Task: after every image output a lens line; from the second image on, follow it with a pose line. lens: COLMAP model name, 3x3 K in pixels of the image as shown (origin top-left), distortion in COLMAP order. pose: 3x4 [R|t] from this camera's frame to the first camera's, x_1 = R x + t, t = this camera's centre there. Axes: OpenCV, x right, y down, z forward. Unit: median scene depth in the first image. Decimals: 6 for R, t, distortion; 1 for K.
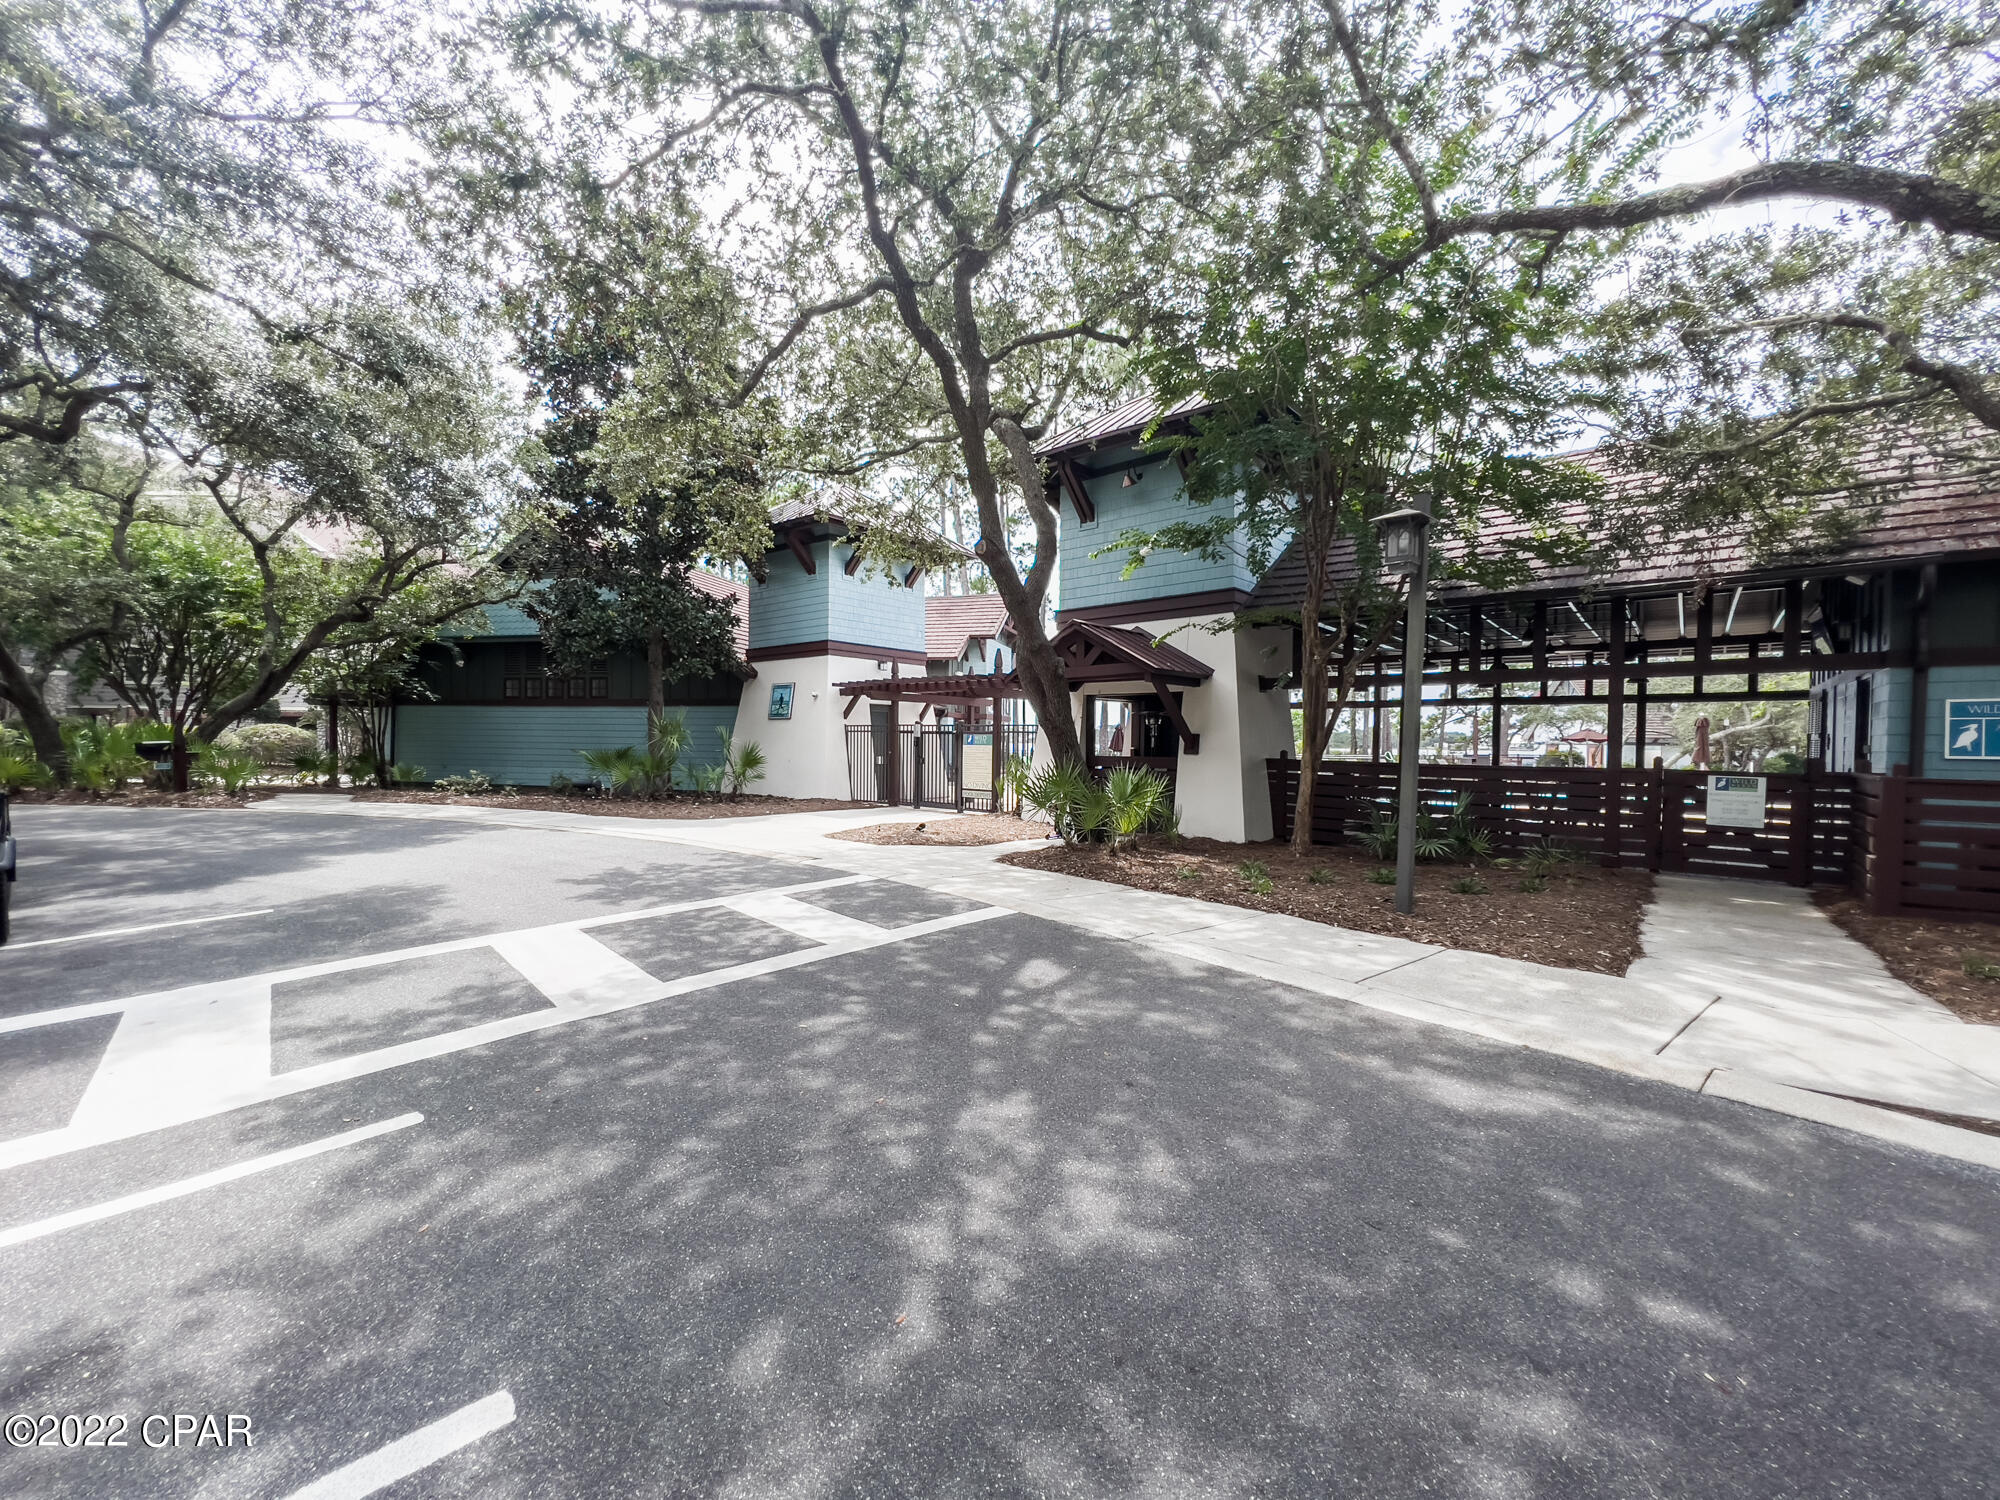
lens RADIAL K [[798.8, 0, 996.0], [0, 798.8, 761.3], [0, 0, 1]] dist [0.000214, 0.000192]
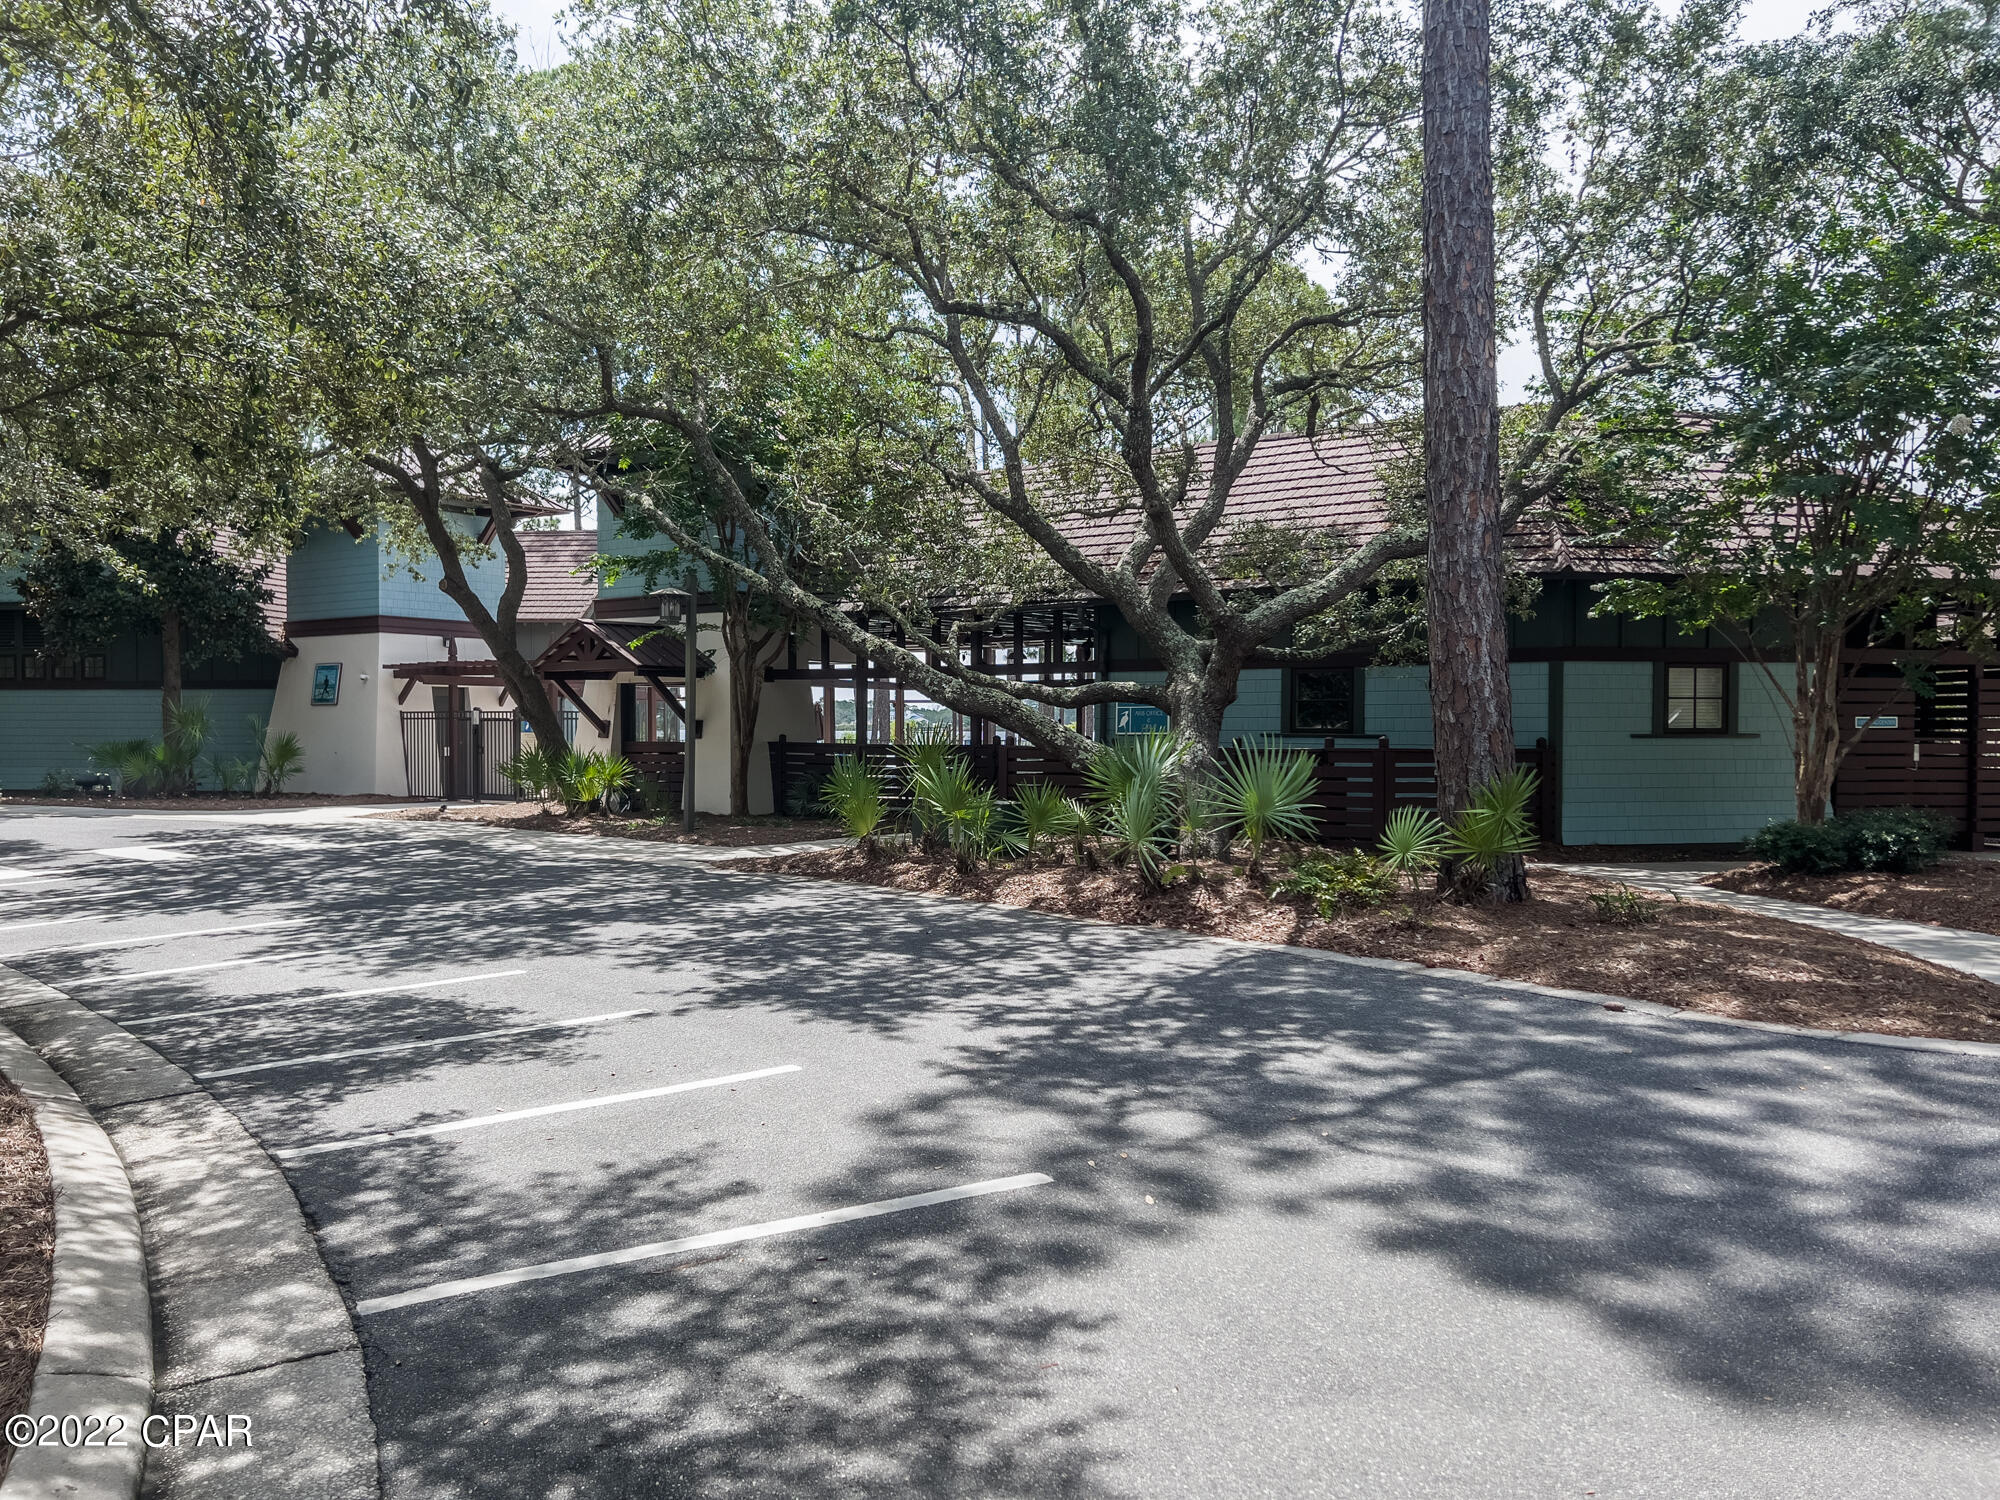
lens RADIAL K [[1509.7, 0, 986.4], [0, 1509.7, 742.7], [0, 0, 1]] dist [0.070777, -0.080853]
pose [[0.995727, -0.011487, 0.091630, 0.302269], [0.012633, 0.999849, -0.011935, 0.017527], [-0.091479, 0.013042, 0.995722, -0.739790]]
